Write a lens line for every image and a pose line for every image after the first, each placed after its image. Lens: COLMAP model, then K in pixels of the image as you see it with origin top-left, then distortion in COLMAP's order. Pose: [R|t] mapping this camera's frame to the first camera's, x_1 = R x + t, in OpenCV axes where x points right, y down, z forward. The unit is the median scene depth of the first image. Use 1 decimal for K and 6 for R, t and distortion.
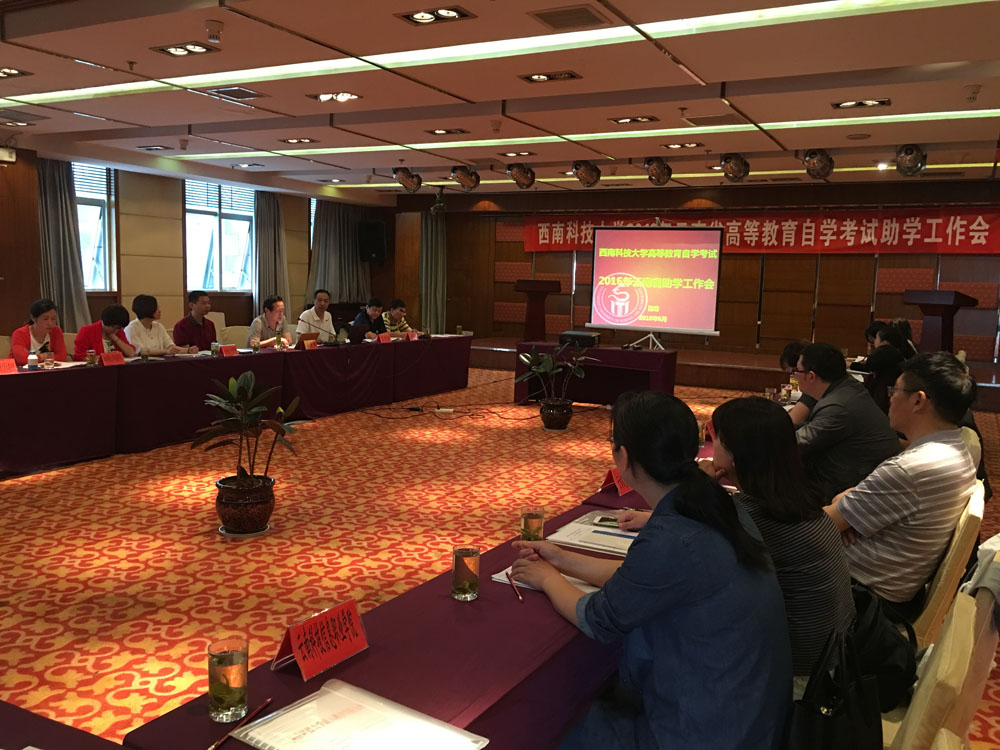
lens RADIAL K [[855.8, 0, 499.2], [0, 855.8, 377.5], [0, 0, 1]] dist [0.082700, -0.117687]
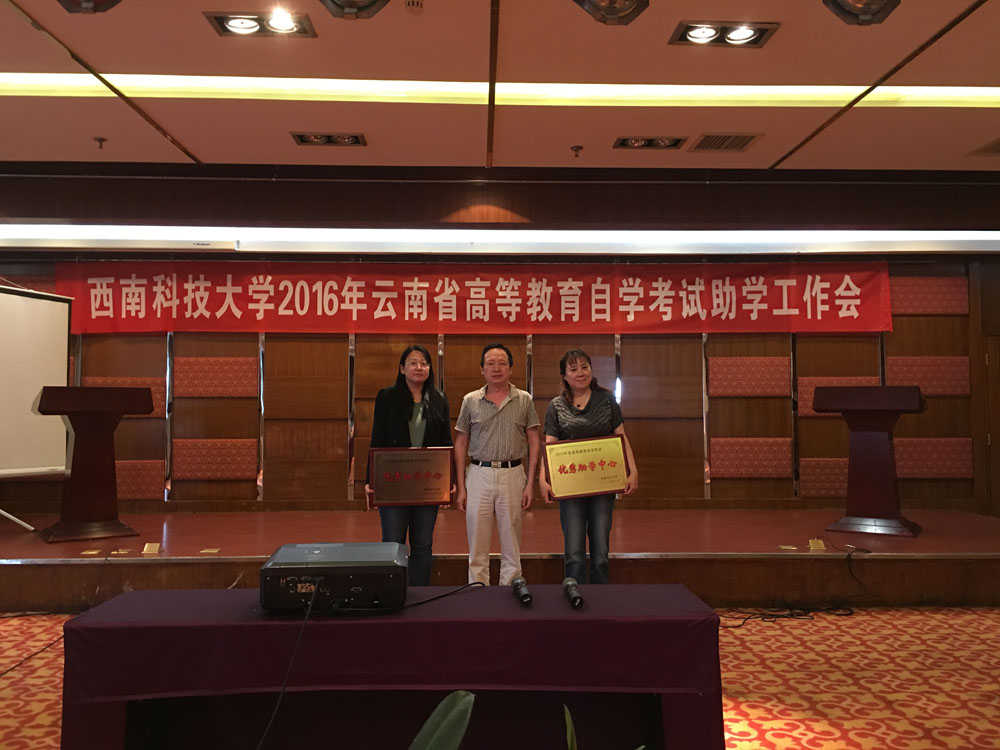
lens RADIAL K [[855.8, 0, 509.4], [0, 855.8, 369.0], [0, 0, 1]] dist [0.082700, -0.117687]
pose [[0.867114, -0.003733, 0.498095, 0.007629], [0.083494, 0.986913, -0.137955, -0.044365], [-0.491062, 0.161211, 0.856078, 0.539713]]
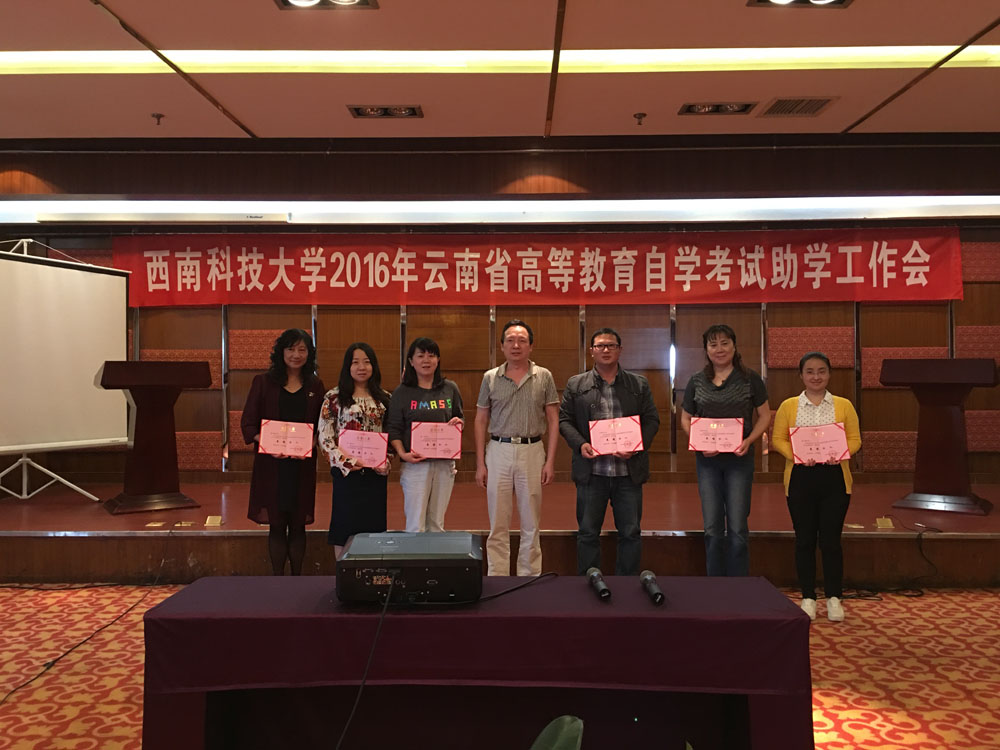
lens RADIAL K [[855.8, 0, 503.0], [0, 855.8, 366.6], [0, 0, 1]] dist [0.082700, -0.117687]
pose [[0.892685, -0.024726, 0.450002, 0.003597], [0.079332, 0.991524, -0.102894, -0.051668], [-0.443644, 0.127551, 0.887080, 0.549057]]
